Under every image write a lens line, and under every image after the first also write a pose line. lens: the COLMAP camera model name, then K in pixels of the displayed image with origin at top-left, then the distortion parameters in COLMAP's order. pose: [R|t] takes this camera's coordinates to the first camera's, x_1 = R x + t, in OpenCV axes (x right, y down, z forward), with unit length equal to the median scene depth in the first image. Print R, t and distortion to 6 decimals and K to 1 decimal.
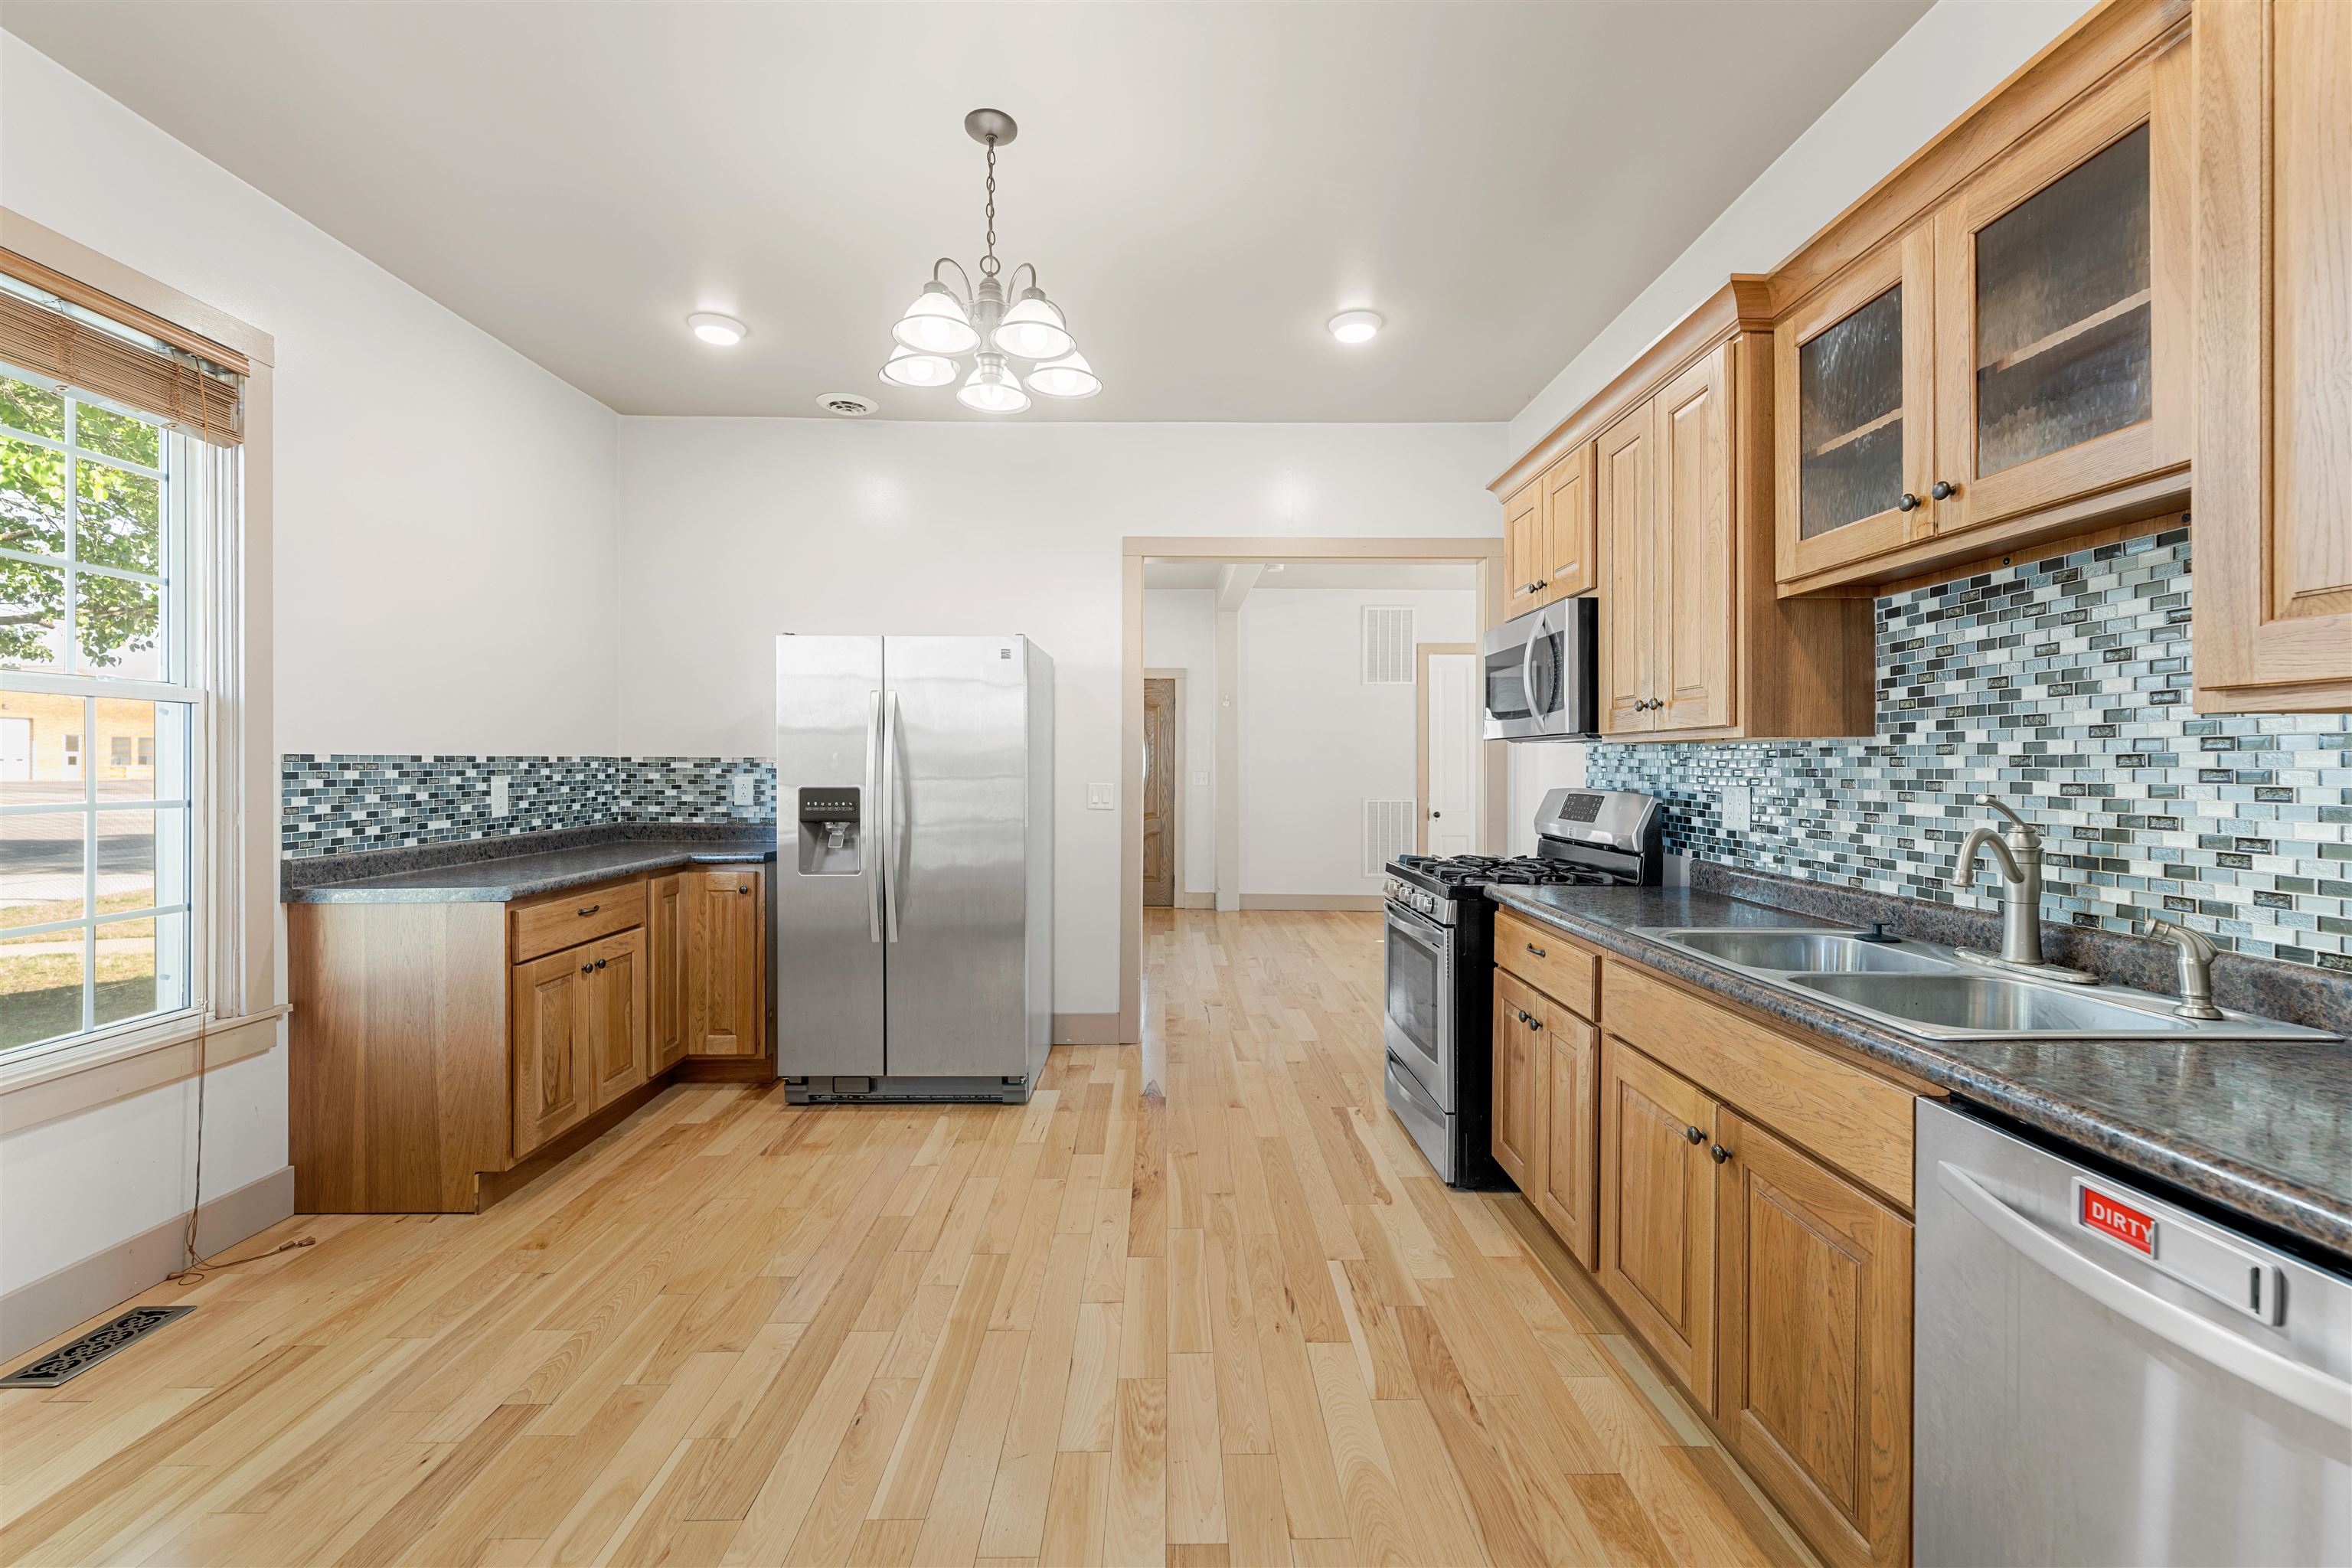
lens RADIAL K [[952.0, 0, 1180.8], [0, 952.0, 766.8], [0, 0, 1]] dist [-0.000720, -0.000208]
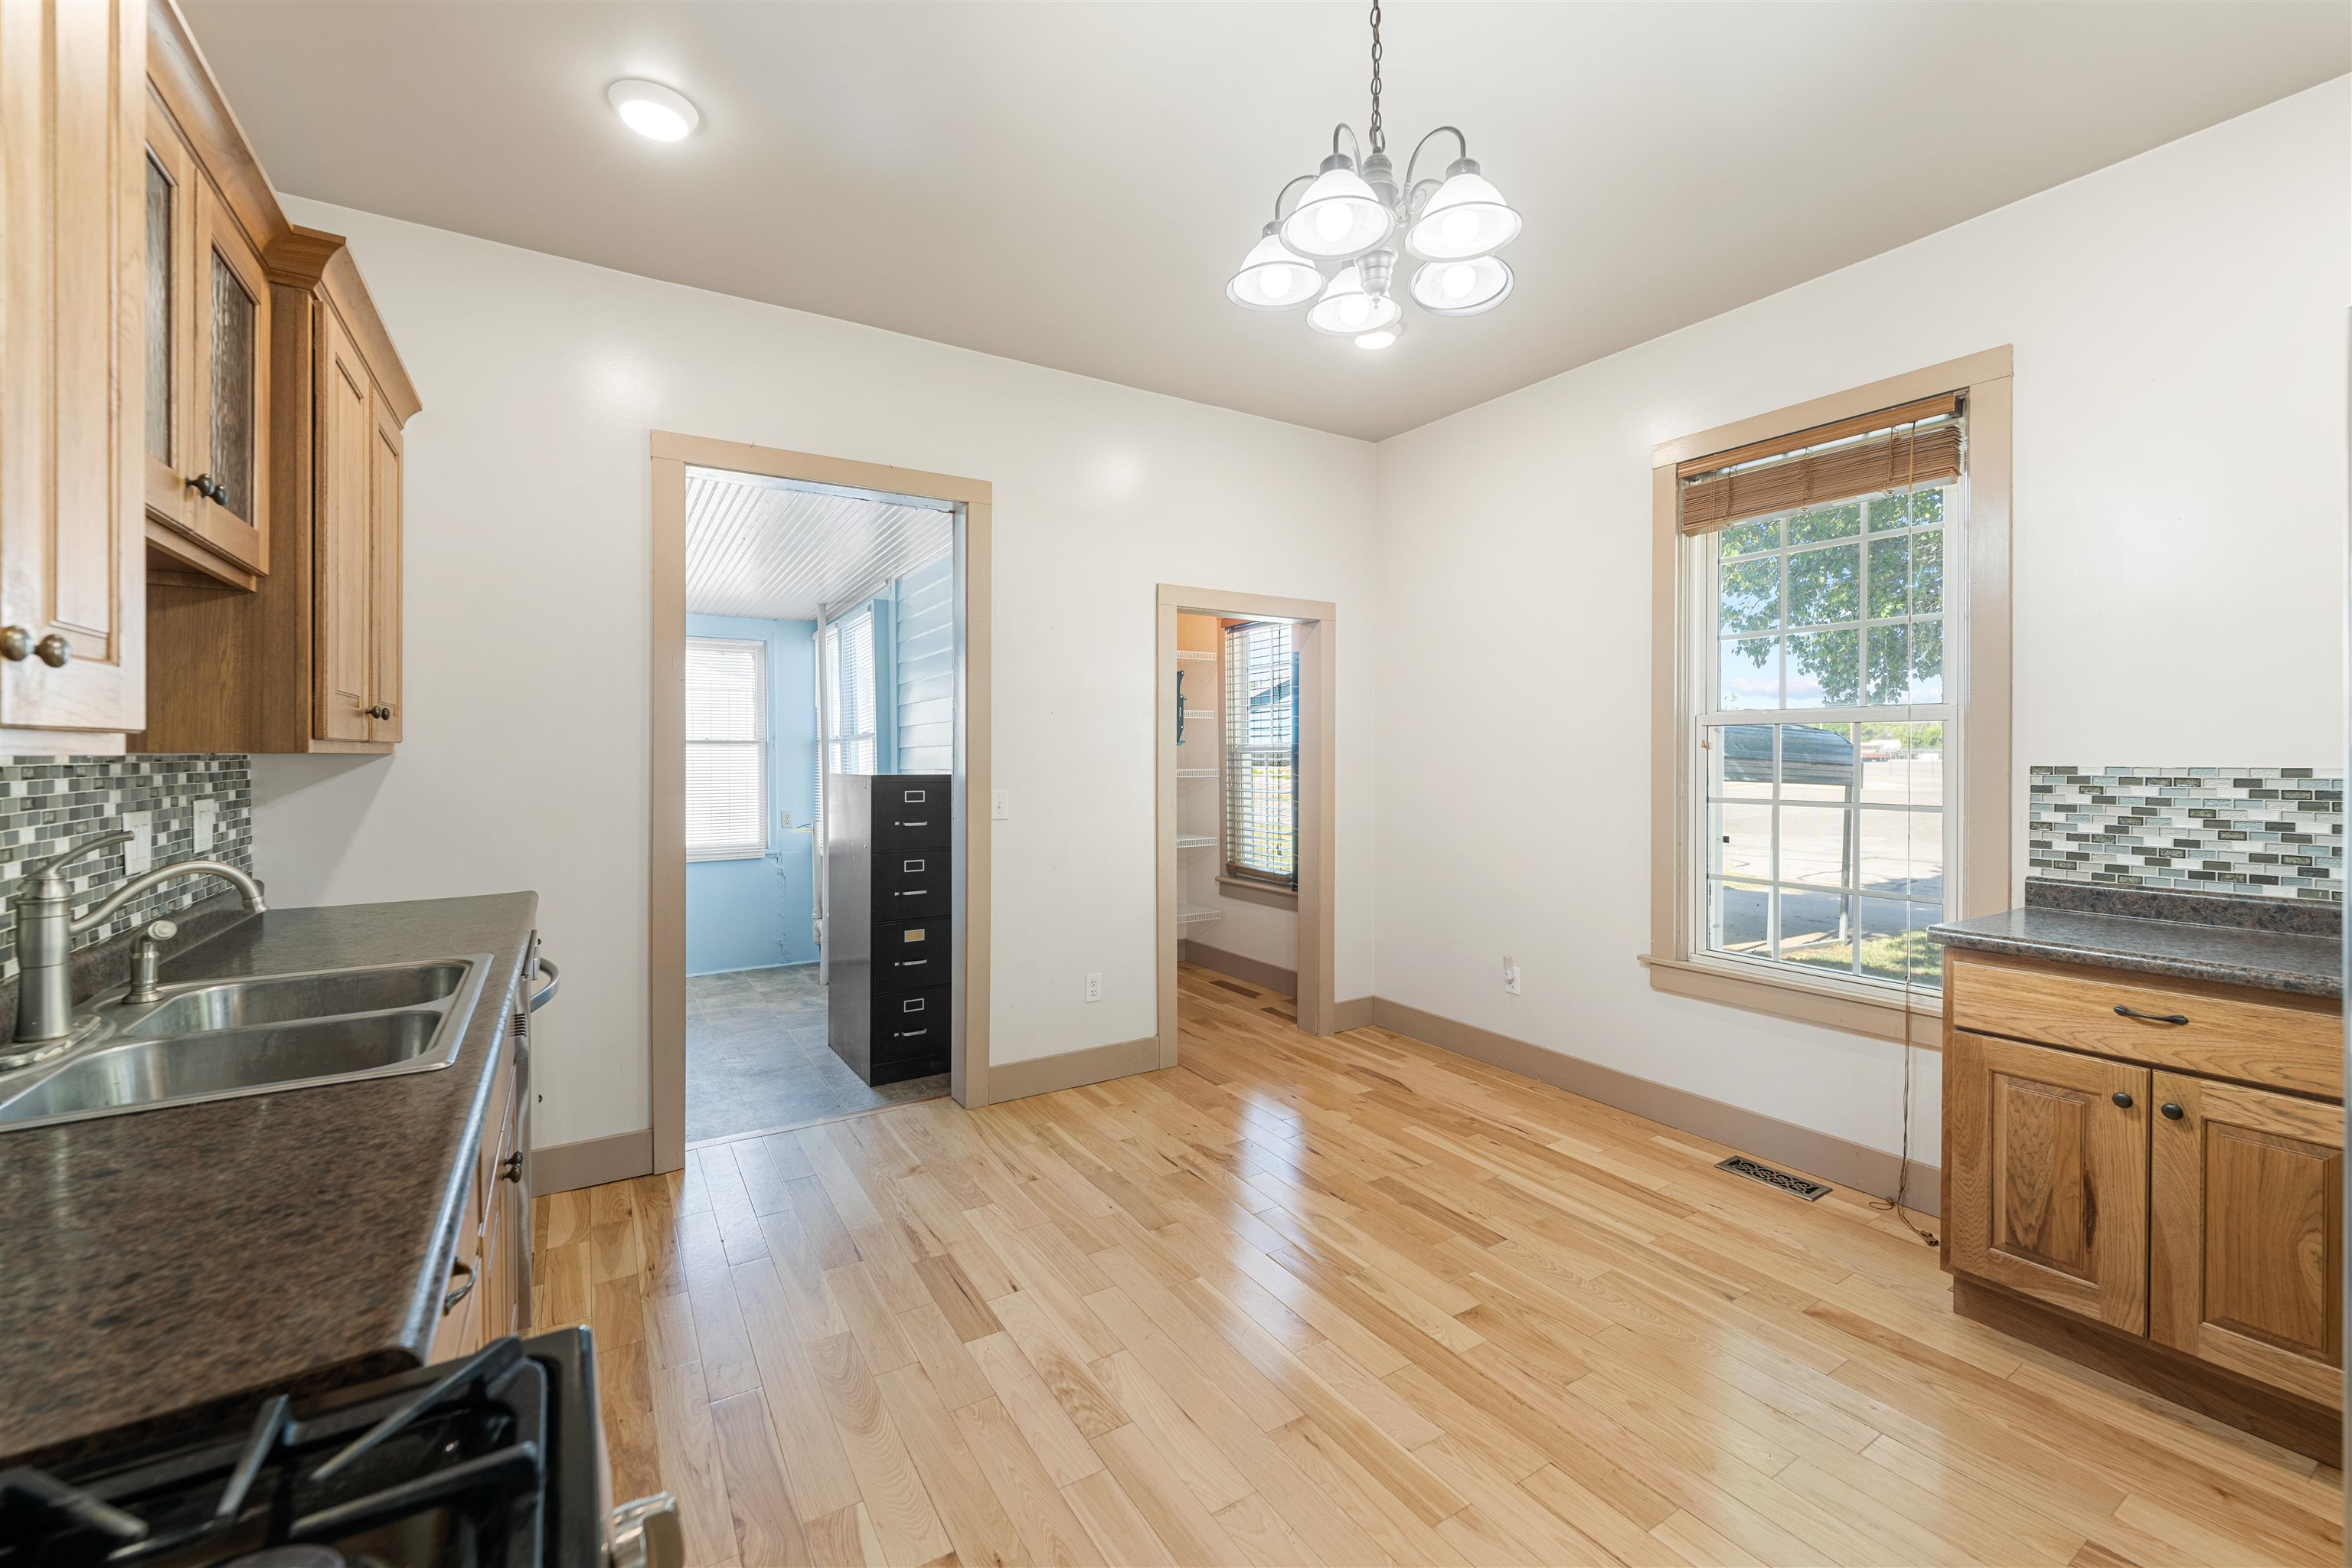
lens RADIAL K [[959.6, 0, 1174.7], [0, 959.6, 748.2], [0, 0, 1]] dist [-0.000971, -0.000586]
pose [[-0.857459, -0.002530, -0.514546, 0.287651], [-0.001475, 0.999996, -0.002460, -0.026571], [0.514550, -0.001350, -0.857459, 1.337012]]
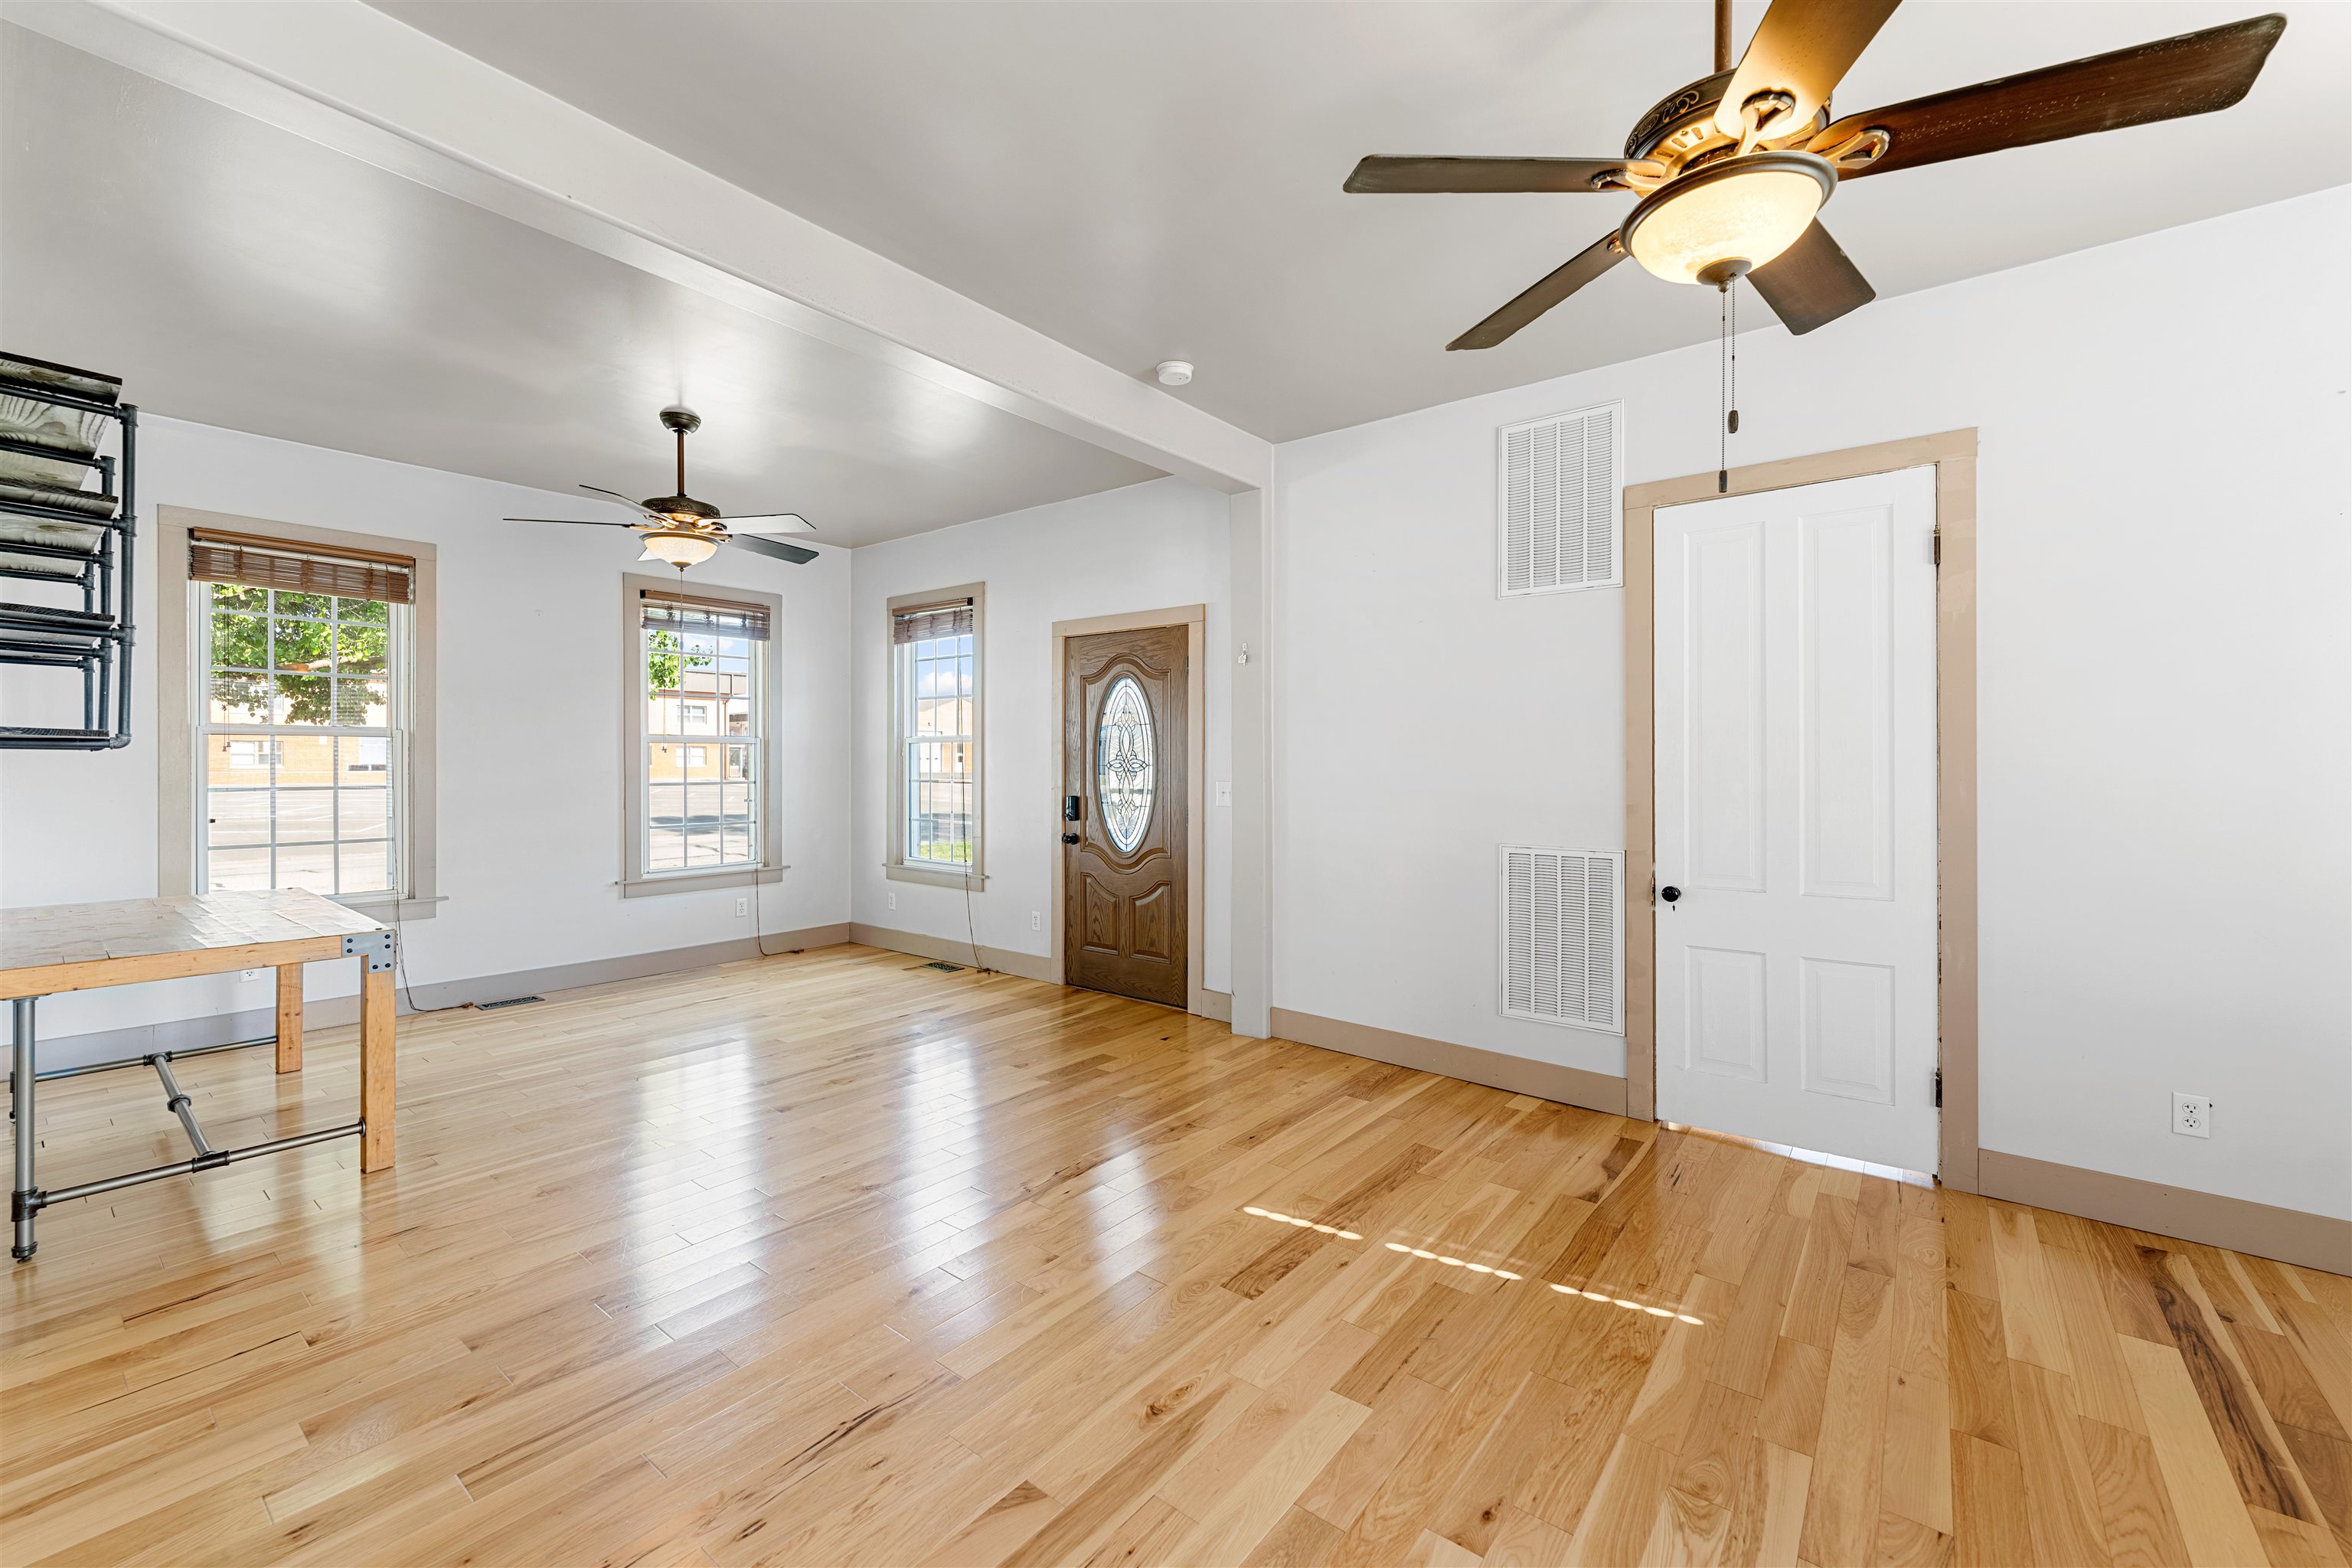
lens RADIAL K [[959.6, 0, 1174.7], [0, 959.6, 748.2], [0, 0, 1]] dist [-0.000971, -0.000586]
pose [[0.774227, -0.009985, -0.632830, 1.115765], [-0.000852, 0.999858, -0.016818, -0.015413], [0.632908, 0.013561, 0.774108, 1.641635]]
